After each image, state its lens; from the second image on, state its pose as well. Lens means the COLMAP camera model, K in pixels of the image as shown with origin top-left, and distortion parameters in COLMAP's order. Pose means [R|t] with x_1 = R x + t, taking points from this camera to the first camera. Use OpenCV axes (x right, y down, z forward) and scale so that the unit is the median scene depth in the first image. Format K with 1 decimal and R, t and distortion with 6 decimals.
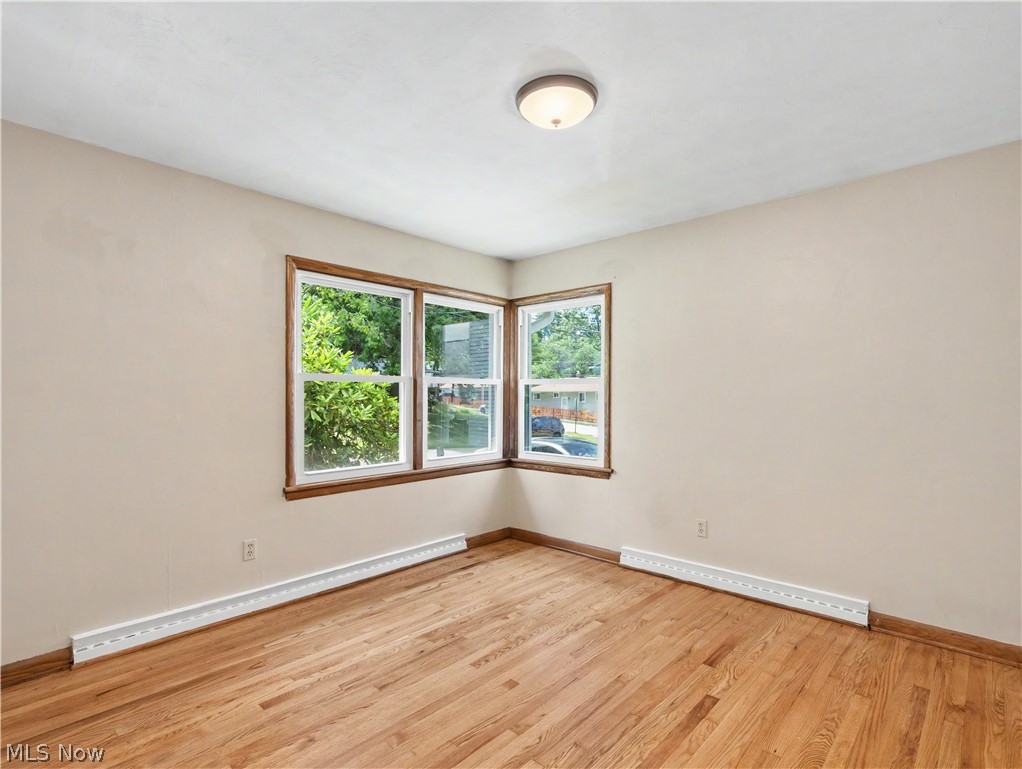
lens RADIAL K [[528.2, 0, 505.7], [0, 528.2, 392.4], [0, 0, 1]] dist [0.017434, -0.001915]
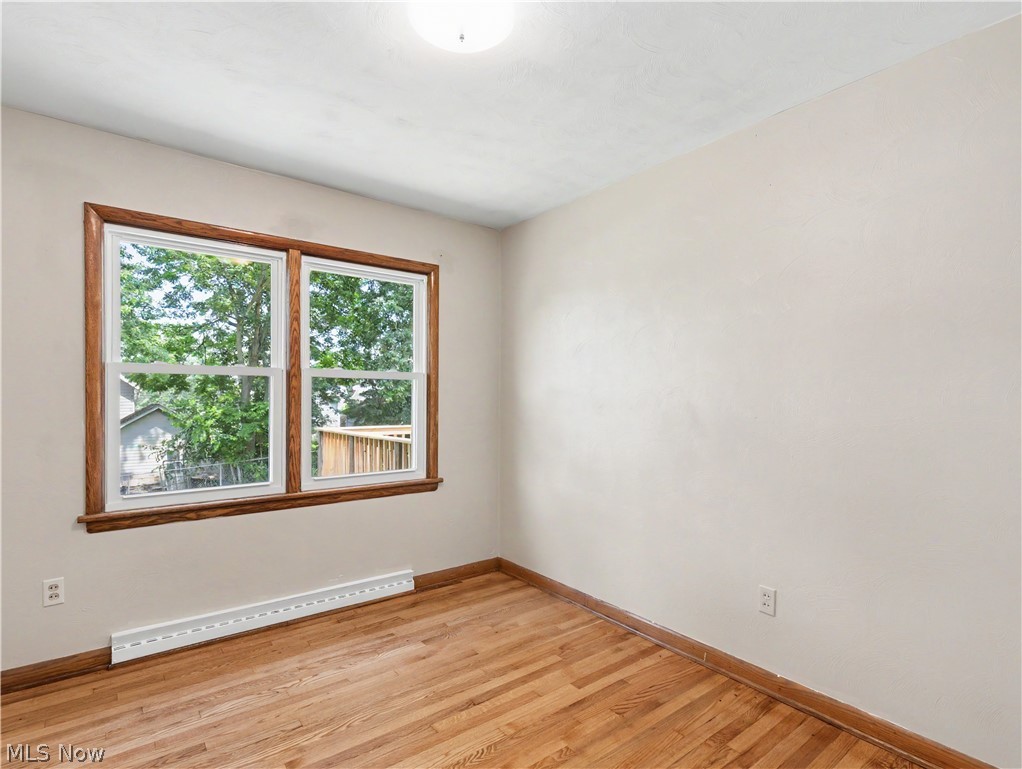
lens RADIAL K [[528.2, 0, 533.0], [0, 528.2, 377.0], [0, 0, 1]] dist [0.017434, -0.001915]
pose [[0.987669, 0.002484, -0.156534, 0.223589], [-0.006795, 0.999612, -0.027010, 0.001081], [0.156406, 0.027741, 0.987303, 0.248348]]
